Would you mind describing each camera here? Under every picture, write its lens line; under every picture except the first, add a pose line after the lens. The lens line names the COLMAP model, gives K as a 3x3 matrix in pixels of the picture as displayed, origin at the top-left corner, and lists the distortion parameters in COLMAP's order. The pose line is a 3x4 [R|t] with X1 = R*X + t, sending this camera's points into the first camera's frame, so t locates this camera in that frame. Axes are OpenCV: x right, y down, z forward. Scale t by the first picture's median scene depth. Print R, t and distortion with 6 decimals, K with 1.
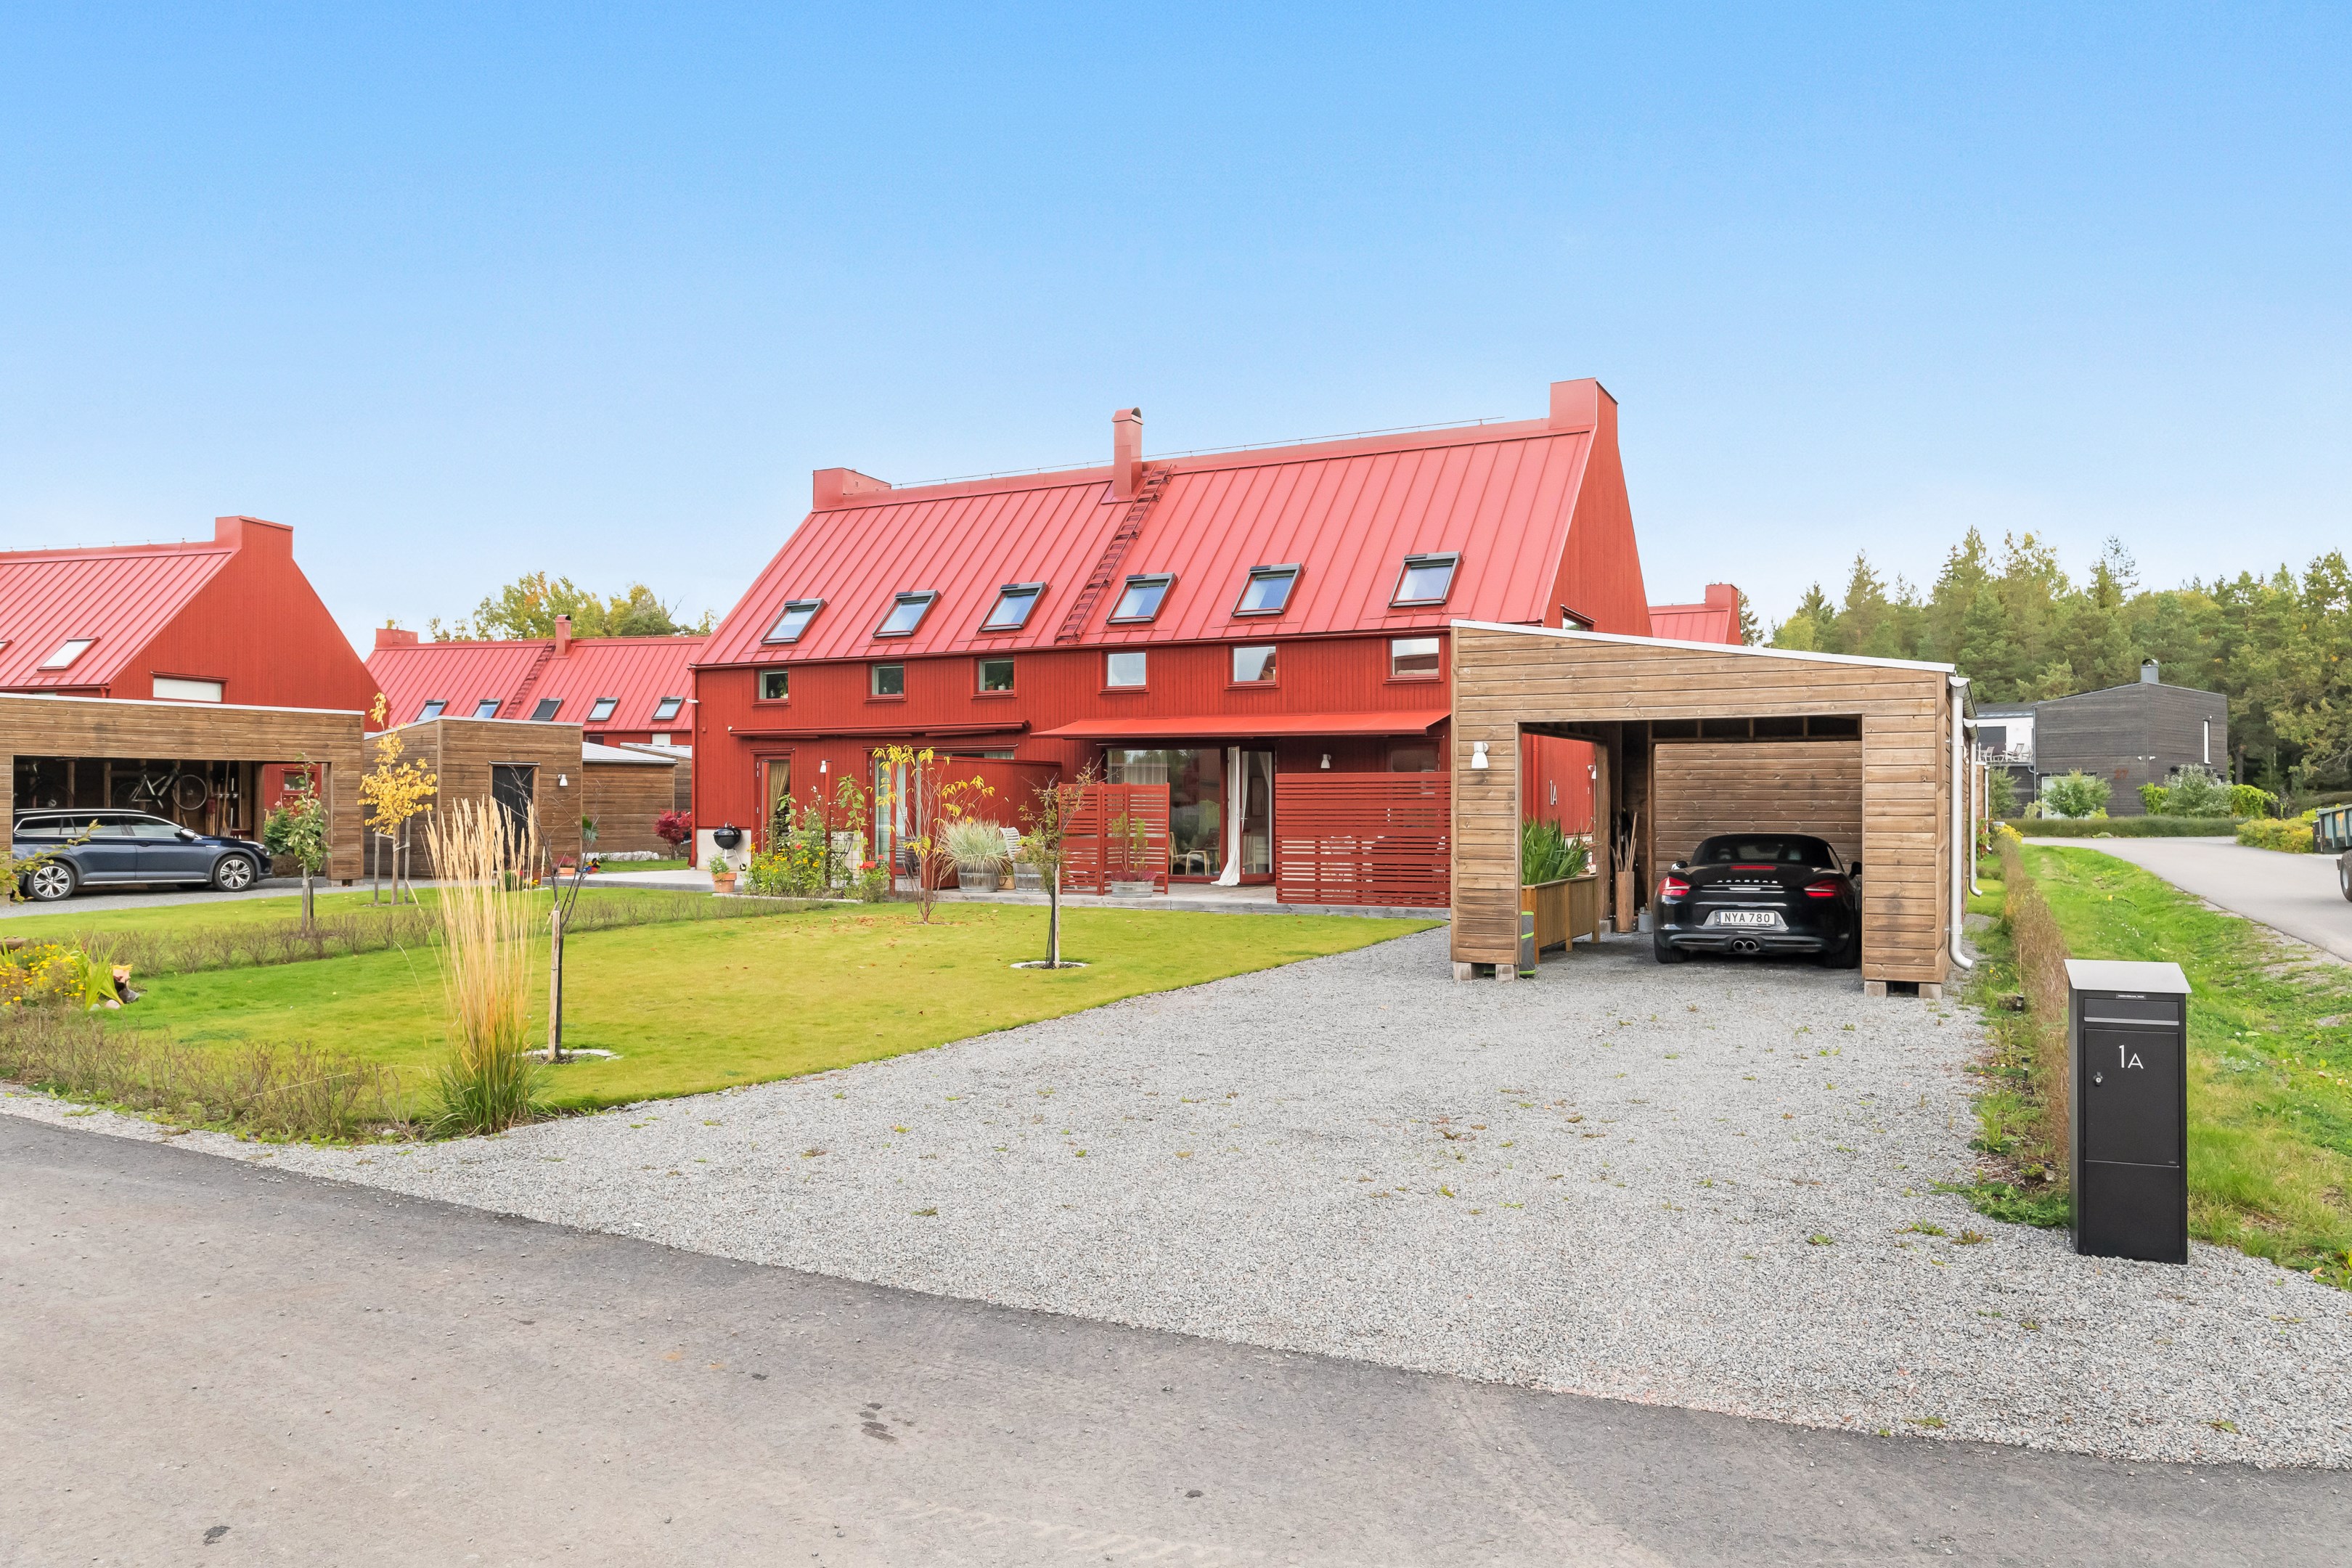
lens RADIAL K [[1597.2, 0, 1176.0], [0, 1597.2, 784.0], [0, 0, 1]] dist [-0.008264, -0.001402]
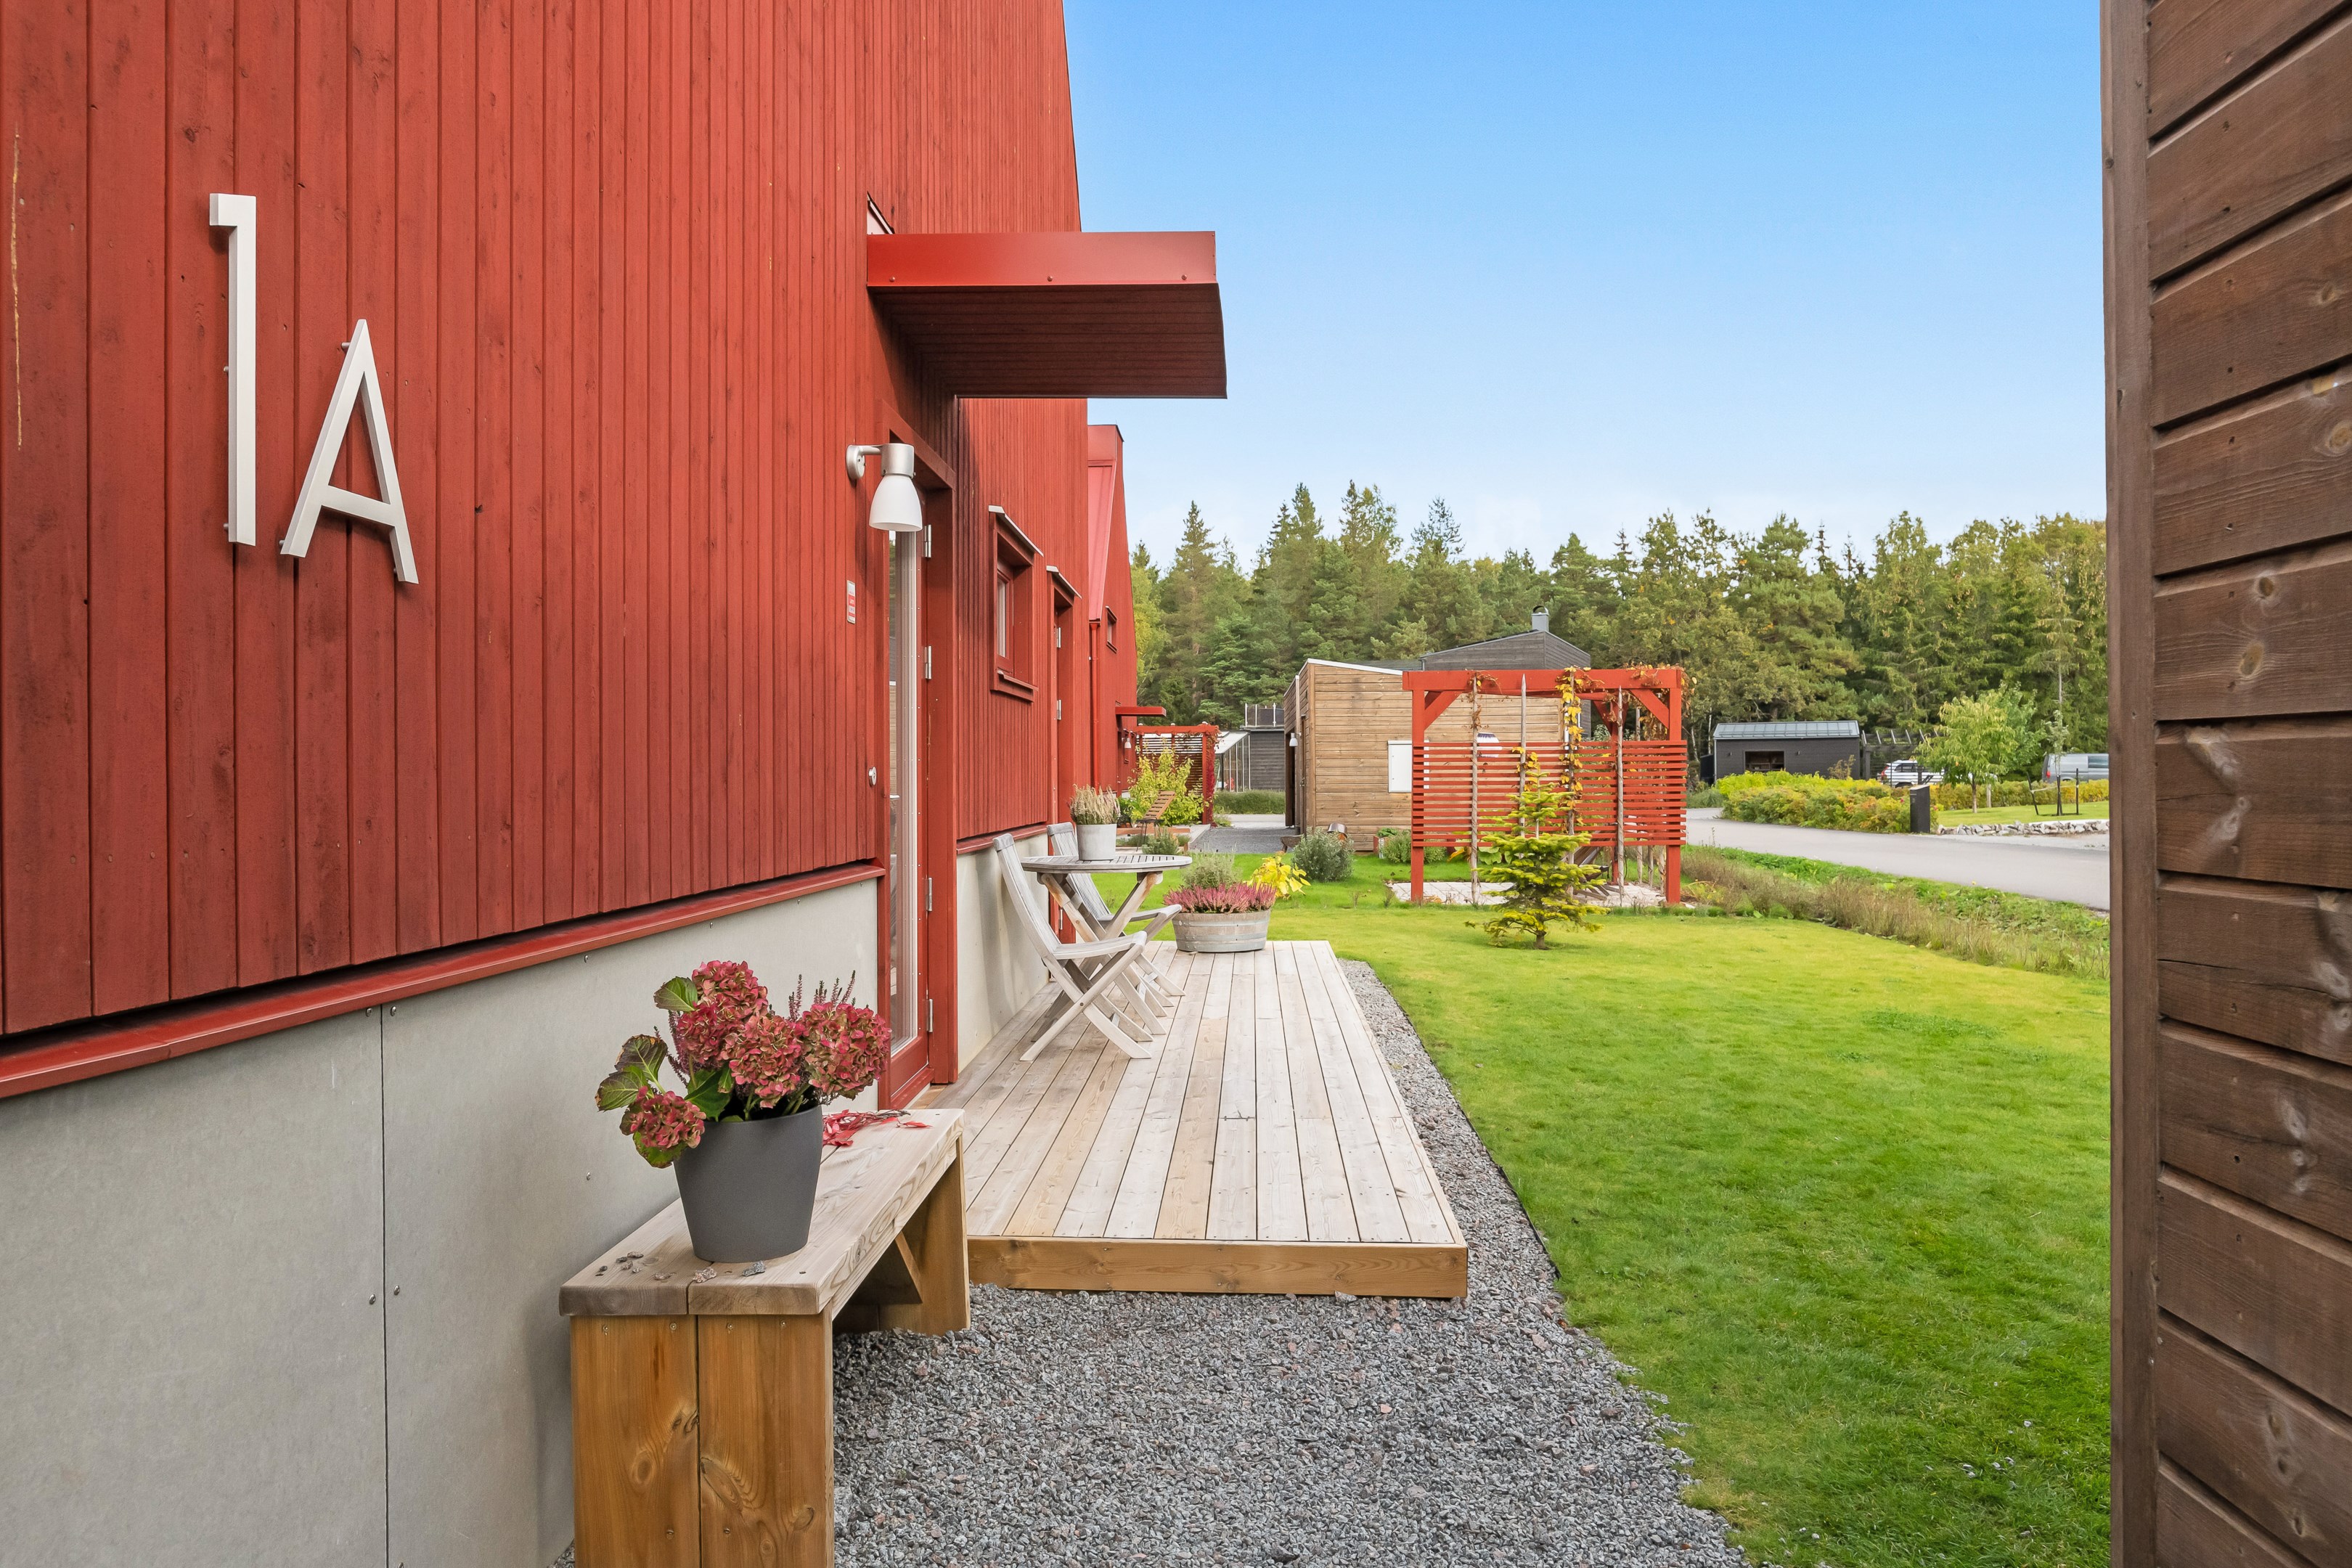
lens RADIAL K [[1597.2, 0, 1176.0], [0, 1597.2, 784.0], [0, 0, 1]] dist [-0.008264, -0.001402]
pose [[0.910535, -0.007436, 0.413366, 0.192989], [0.003620, 0.999943, 0.010013, 0.023713], [-0.413417, -0.007620, 0.910510, 0.774413]]
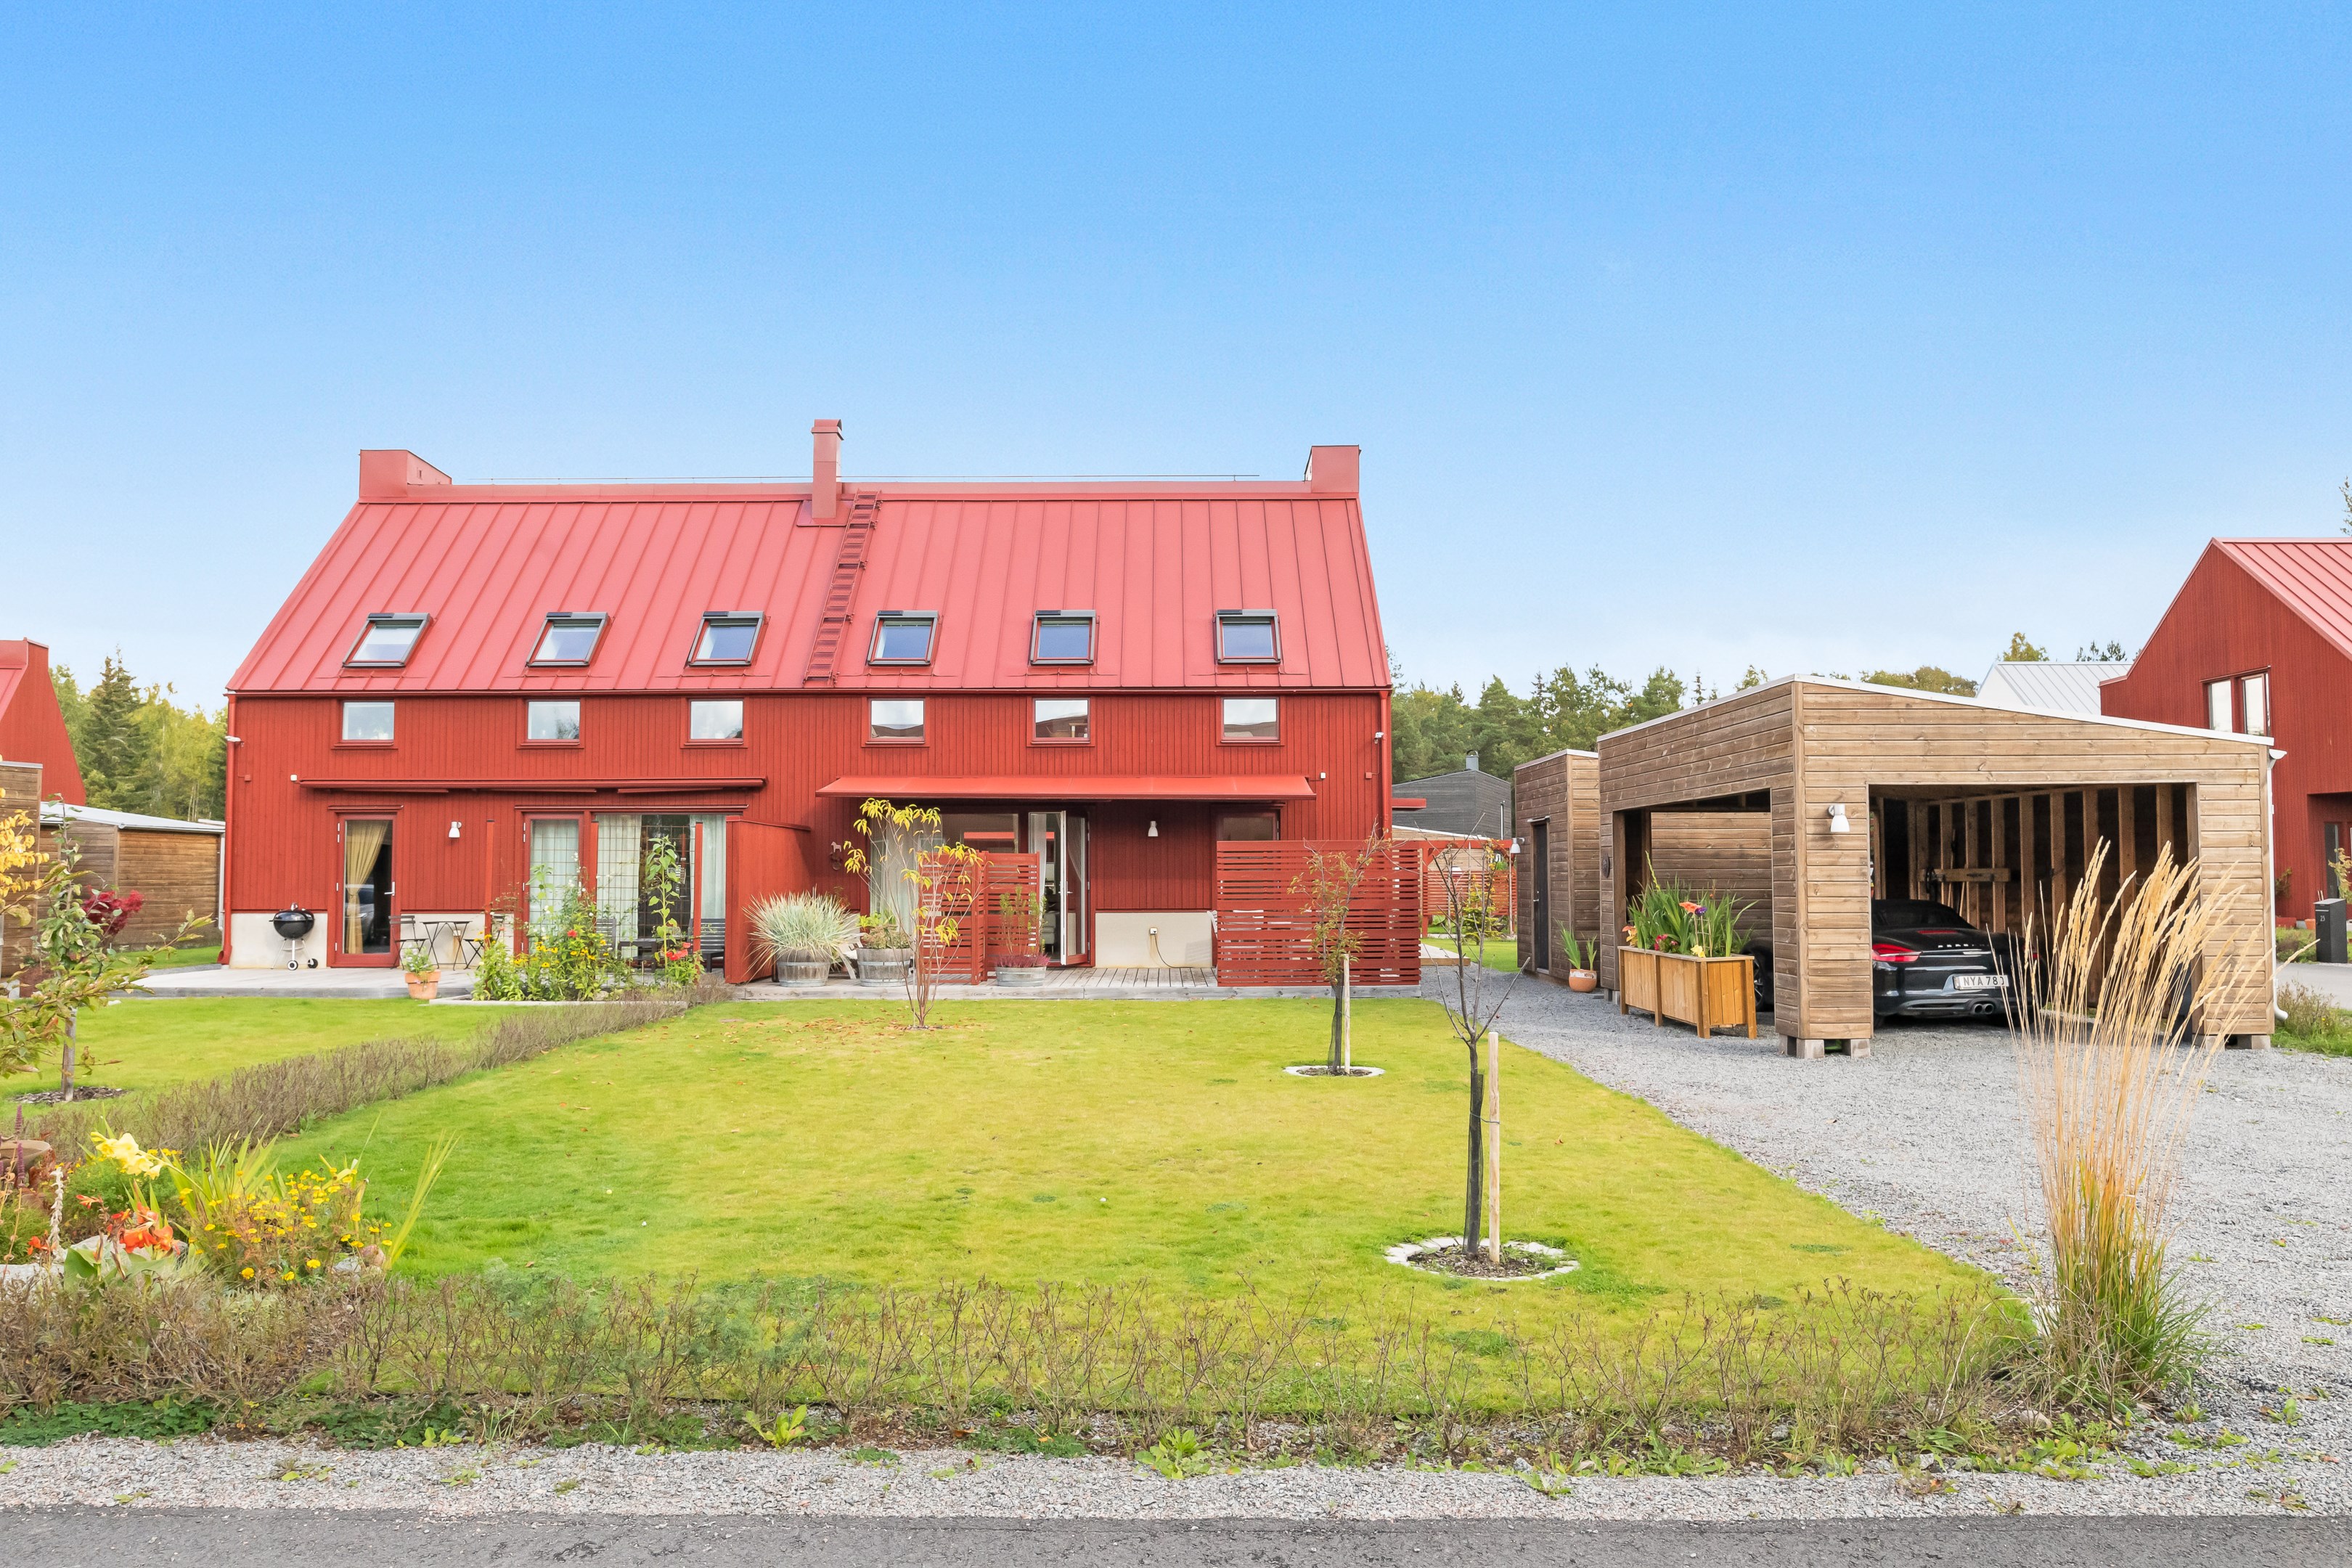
lens RADIAL K [[1628.4, 0, 1176.0], [0, 1628.4, 784.0], [0, 0, 1]] dist [-0.022899, -0.001299]
pose [[0.889645, 0.022815, 0.456082, -0.290932], [-0.001468, 0.998889, -0.047104, 0.003725], [-0.456650, 0.041237, 0.888690, 0.157828]]
